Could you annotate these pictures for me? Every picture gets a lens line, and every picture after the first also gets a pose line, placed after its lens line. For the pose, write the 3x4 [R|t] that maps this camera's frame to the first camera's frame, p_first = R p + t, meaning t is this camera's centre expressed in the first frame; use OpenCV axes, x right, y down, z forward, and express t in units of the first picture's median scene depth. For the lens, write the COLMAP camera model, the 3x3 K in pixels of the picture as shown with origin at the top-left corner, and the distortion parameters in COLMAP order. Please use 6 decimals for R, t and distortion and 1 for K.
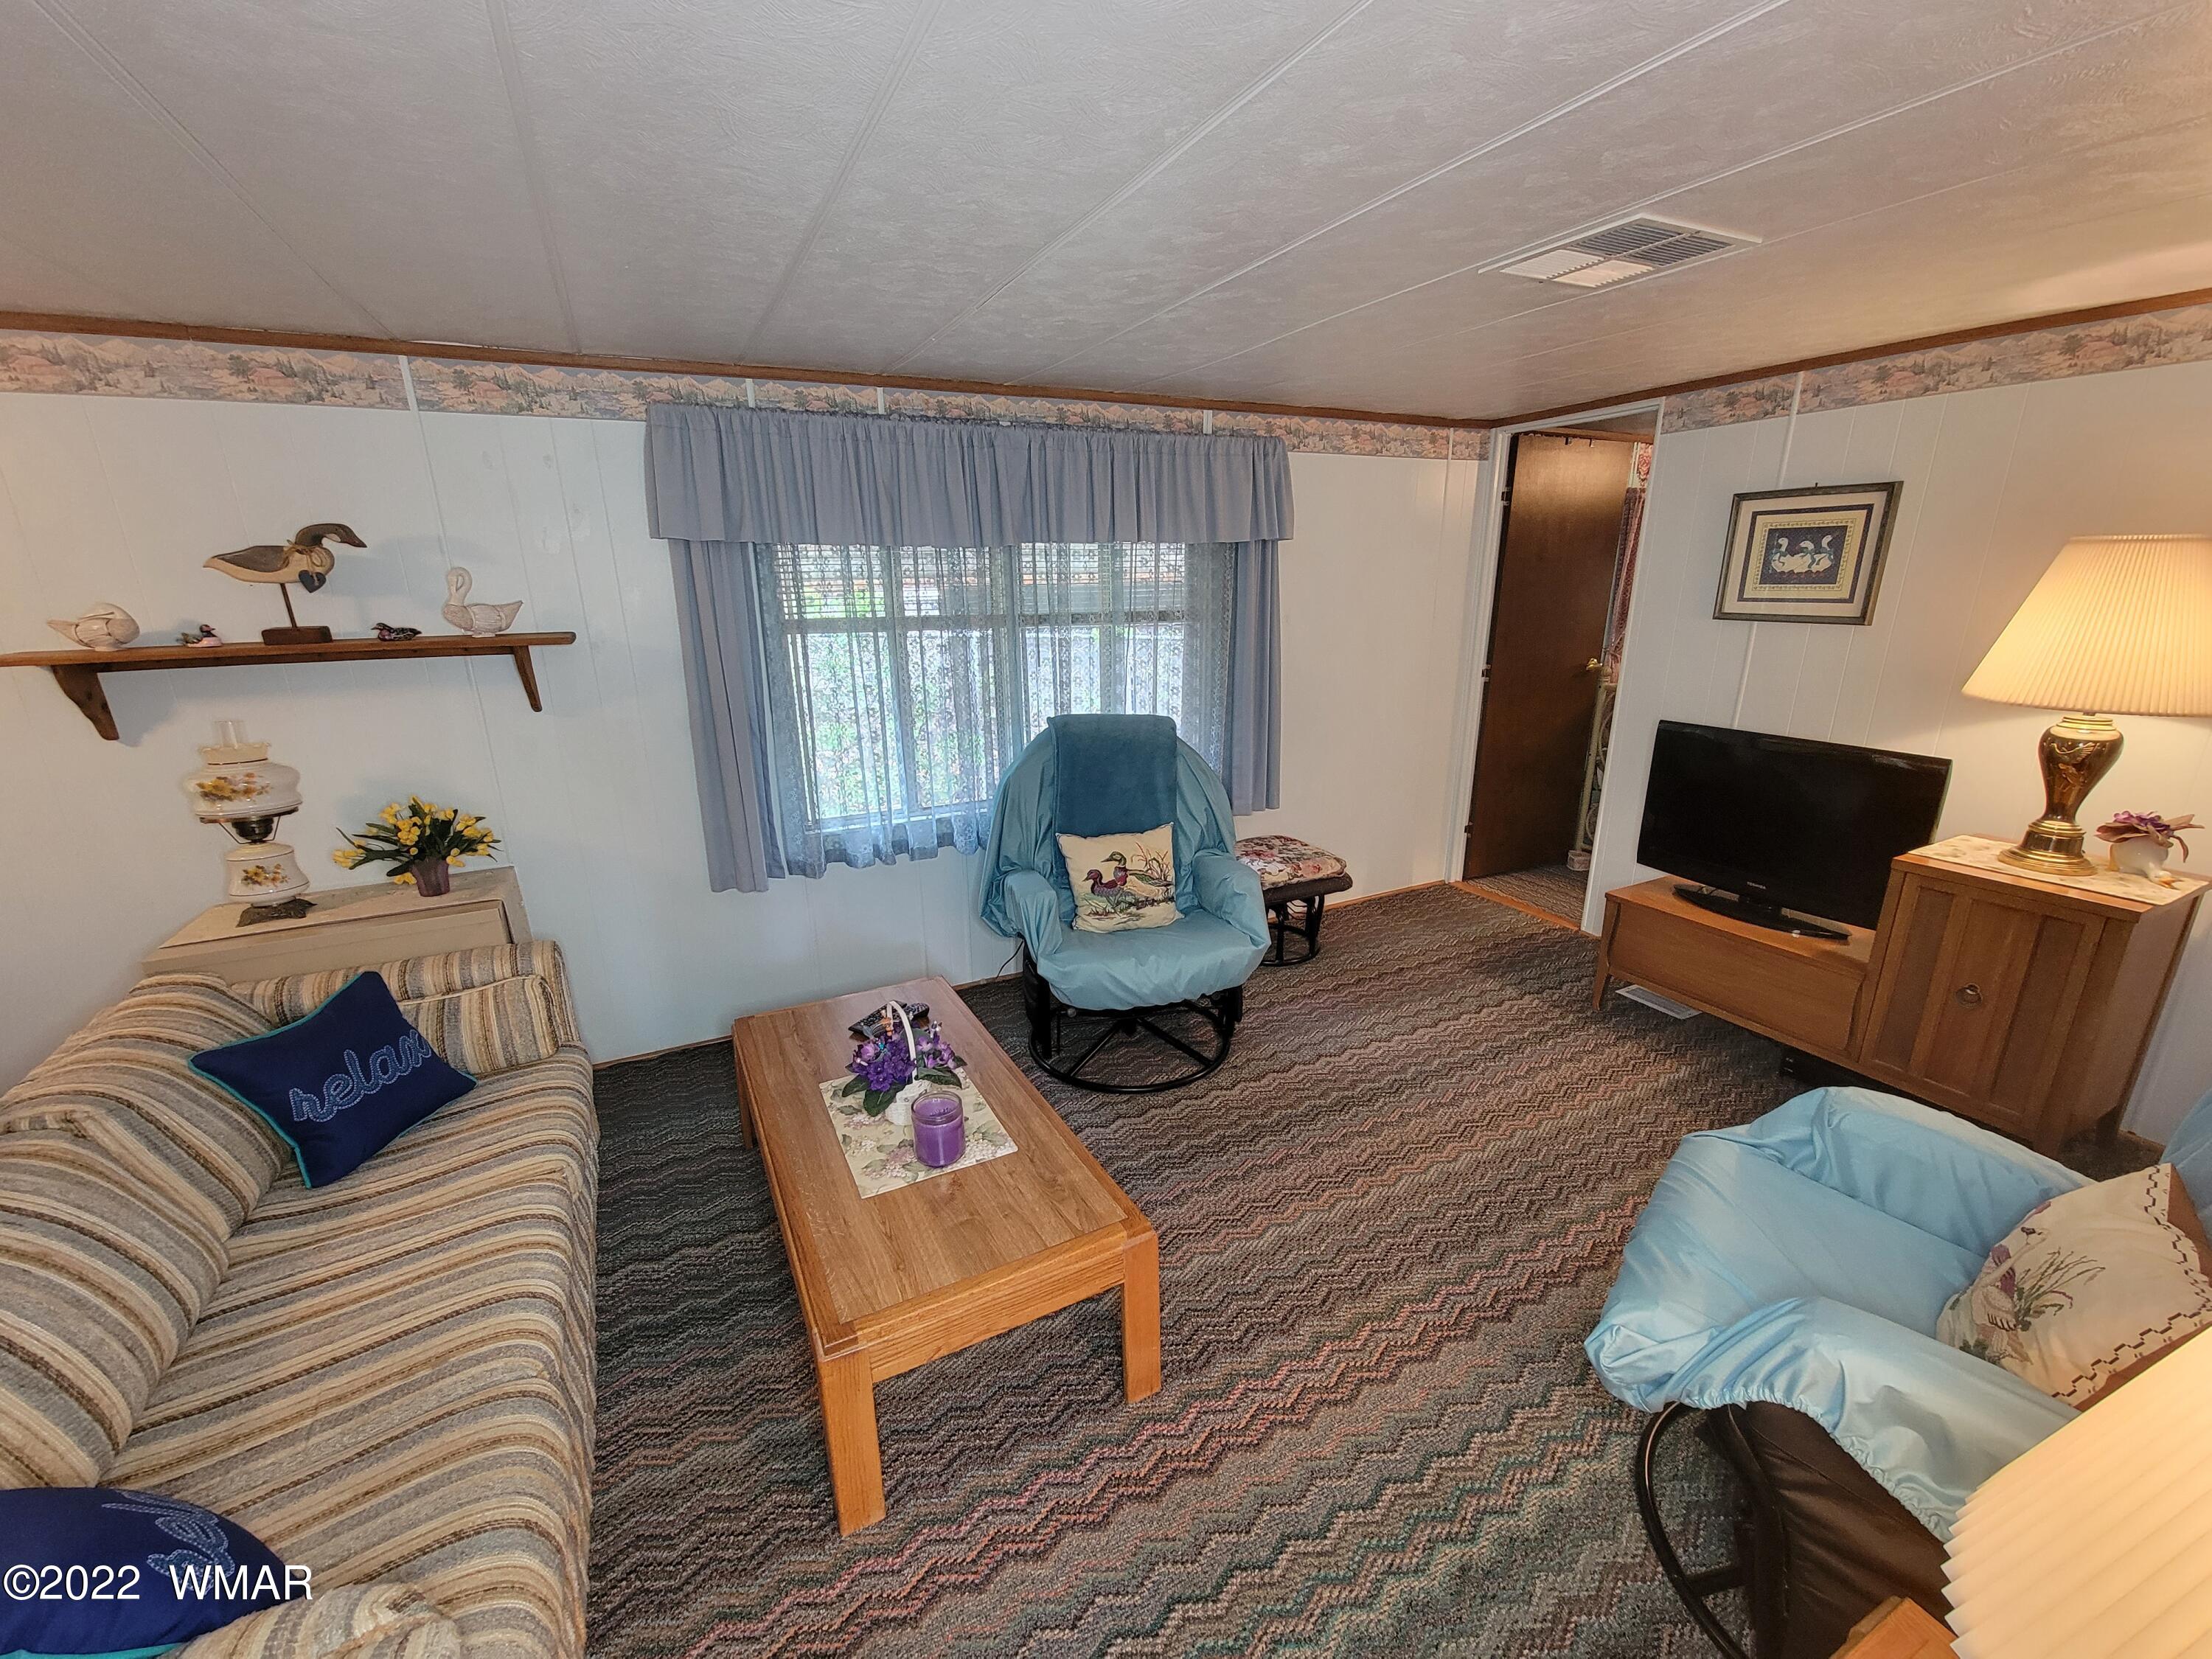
lens RADIAL K [[904.0, 0, 1097.3], [0, 904.0, 846.0], [0, 0, 1]] dist [-0.005354, 0.000146]
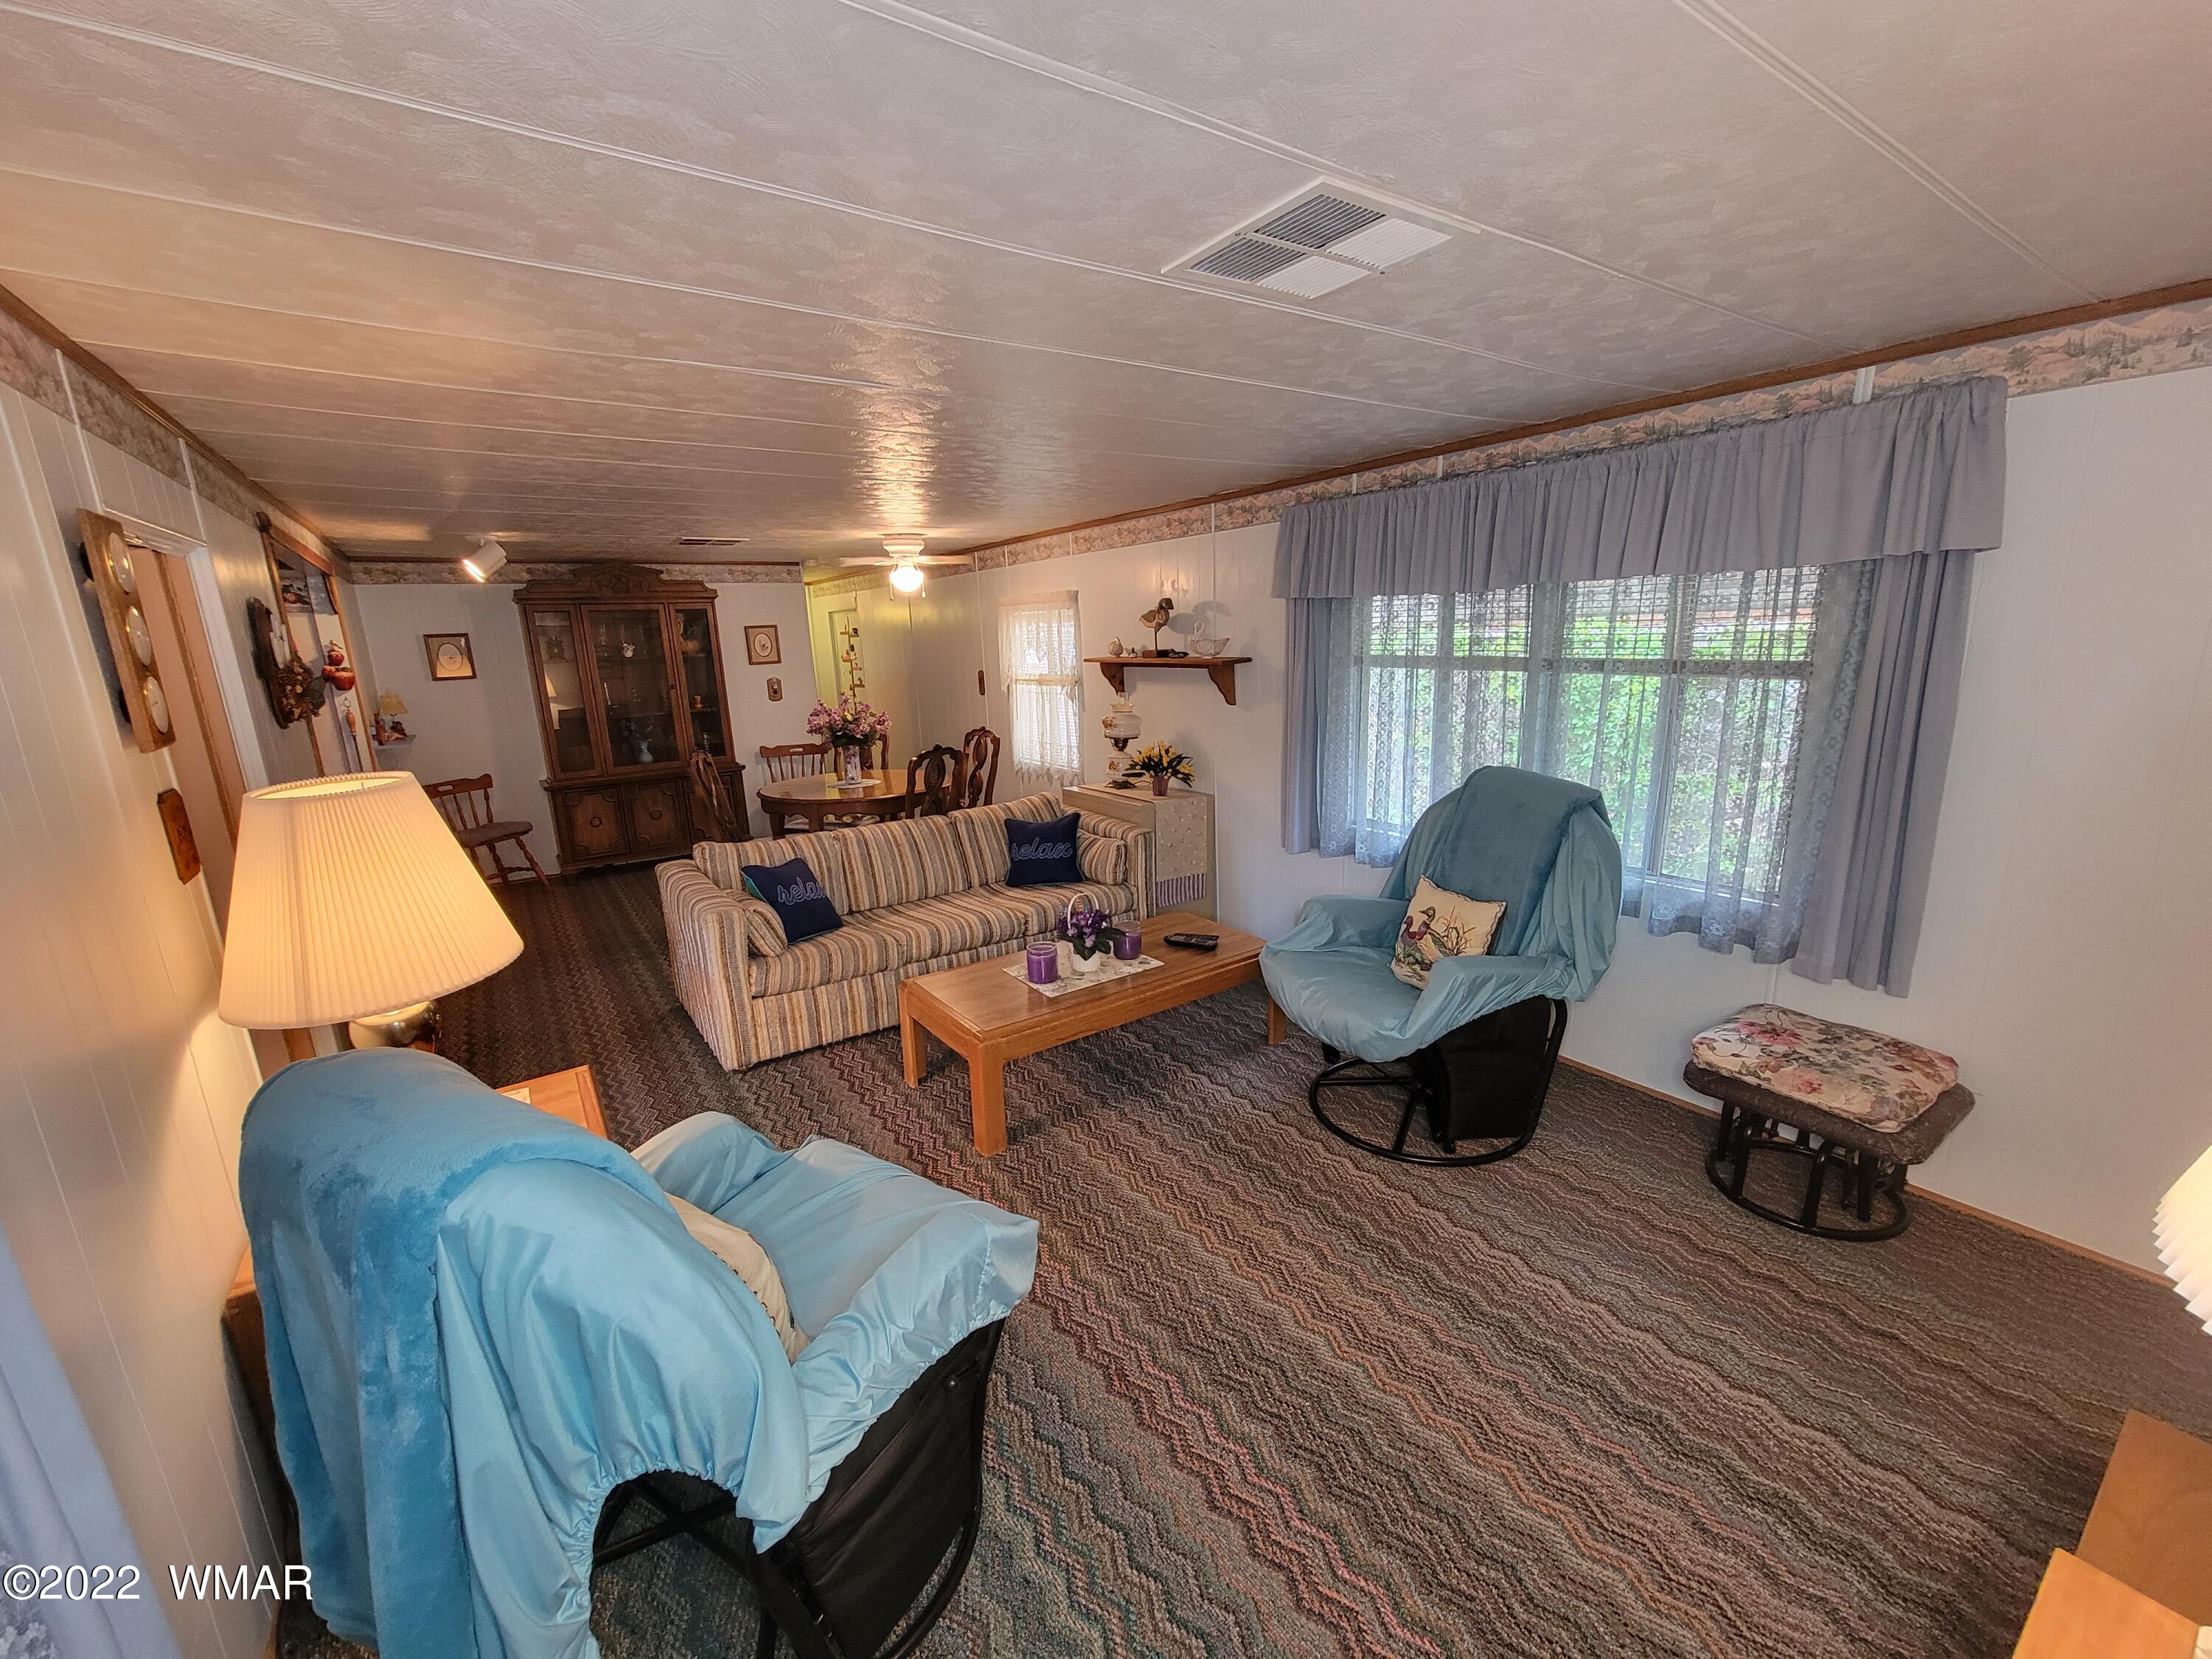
lens RADIAL K [[904.0, 0, 1089.0], [0, 904.0, 834.9], [0, 0, 1]] dist [-0.005354, 0.000146]
pose [[0.130175, 0.231096, -0.964183, 0.880387], [-0.247243, 0.949303, 0.194149, -0.163037], [0.960169, 0.213115, 0.180712, 0.460972]]
